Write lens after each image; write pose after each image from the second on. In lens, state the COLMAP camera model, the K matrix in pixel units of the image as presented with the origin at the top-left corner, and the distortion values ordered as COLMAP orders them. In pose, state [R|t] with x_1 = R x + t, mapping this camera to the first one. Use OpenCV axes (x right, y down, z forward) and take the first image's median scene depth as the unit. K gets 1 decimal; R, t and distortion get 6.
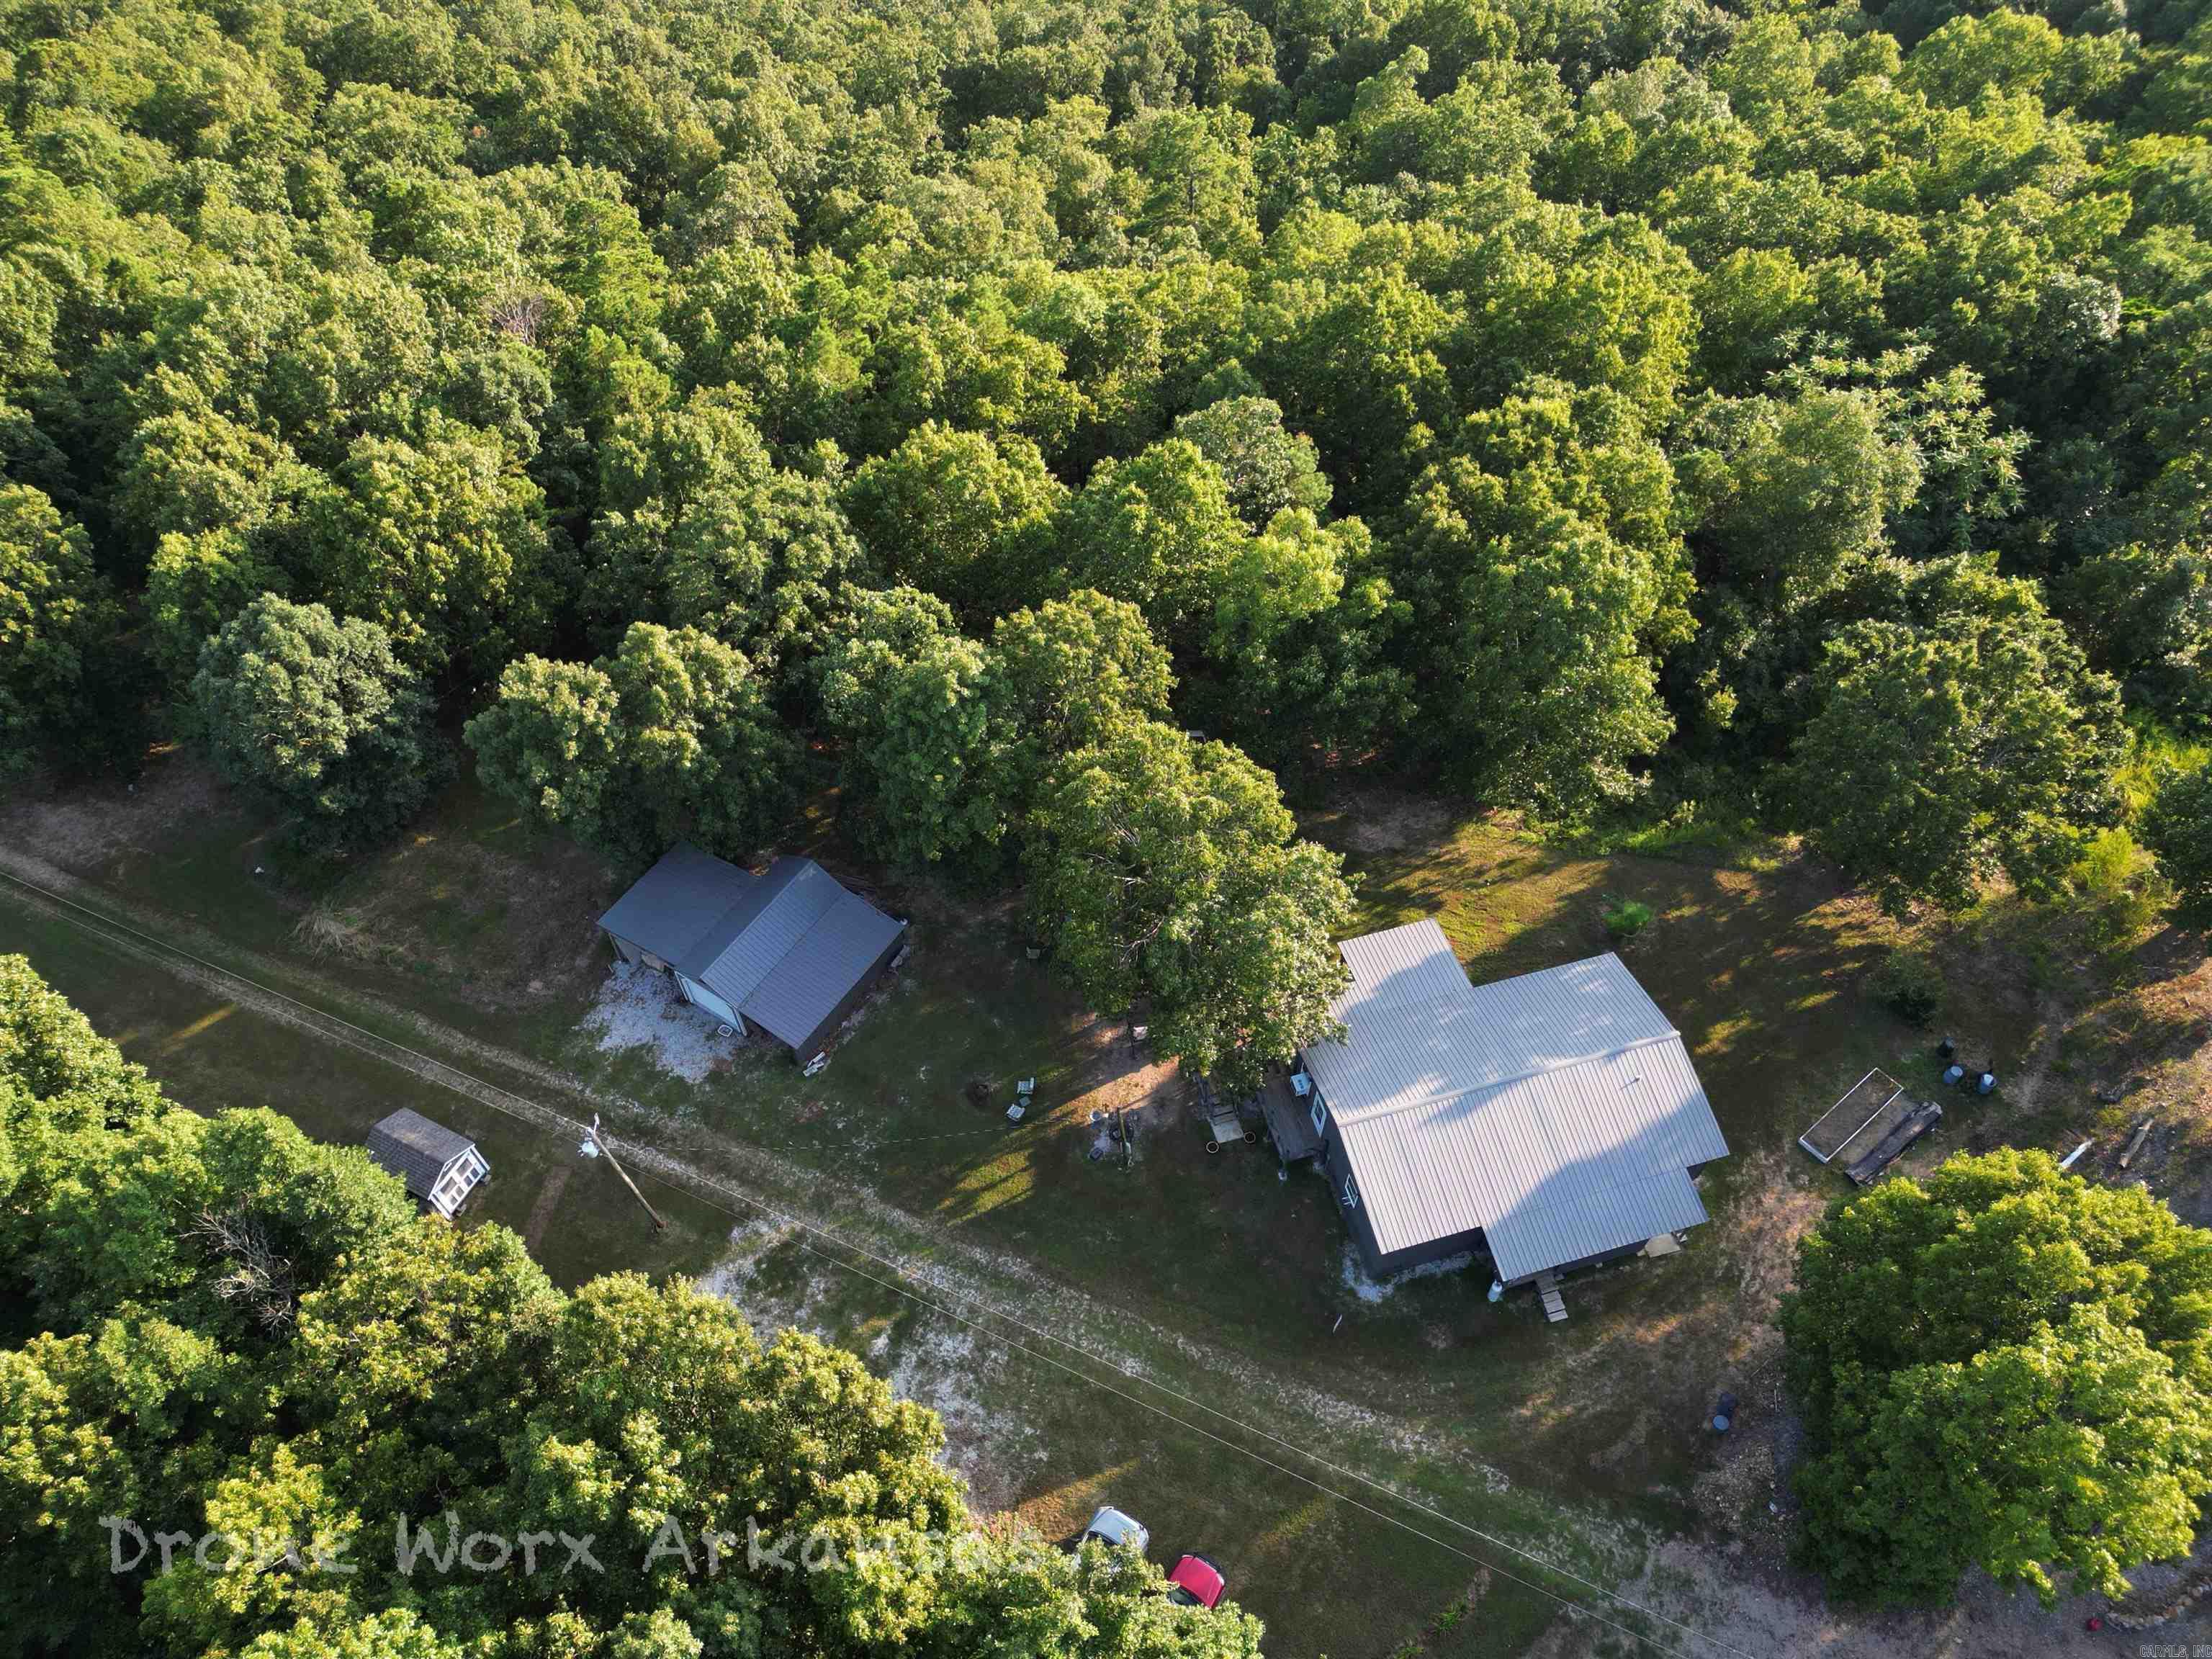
lens RADIAL K [[1529.4, 0, 1106.0], [0, 1529.4, 829.5], [0, 0, 1]] dist [0.108961, -0.169018]
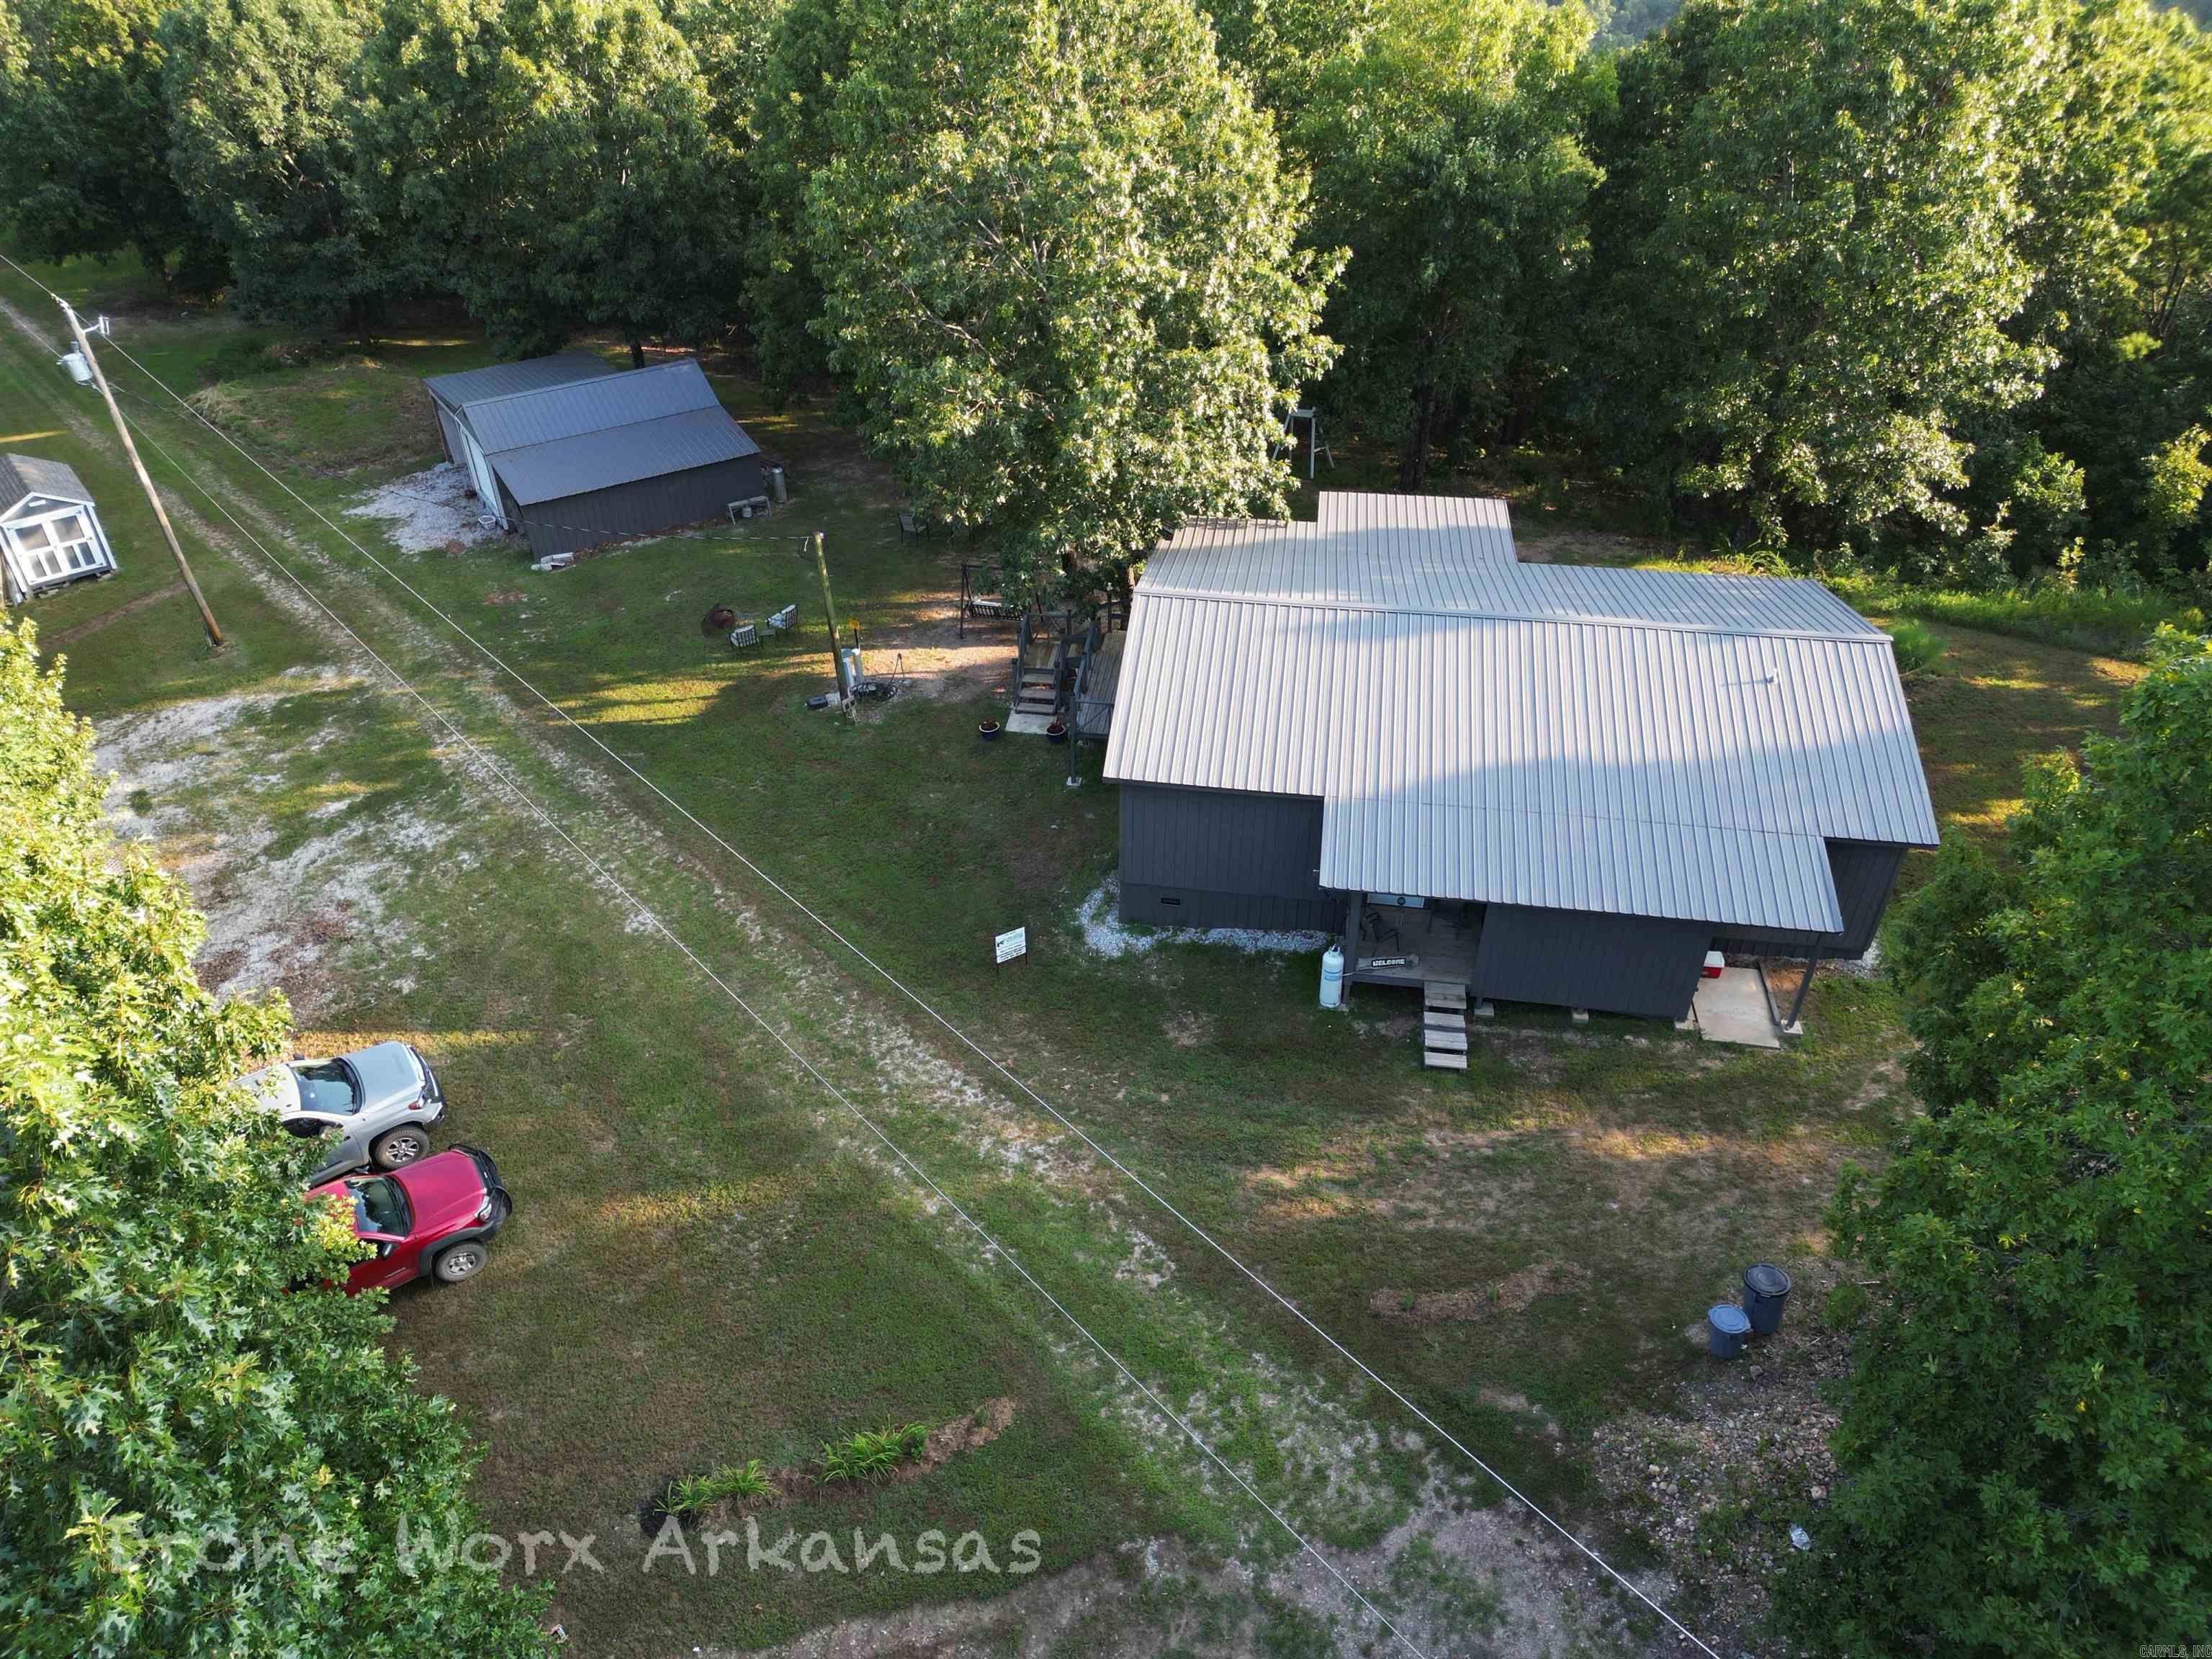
lens RADIAL K [[1551.7, 0, 1111.7], [0, 1551.7, 826.1], [0, 0, 1]] dist [0.073320, -0.068987]
pose [[0.912749, 0.246054, -0.326110, 0.274055], [-0.330336, 0.914189, -0.234811, 0.320071], [0.240350, 0.322049, 0.915705, 0.435561]]
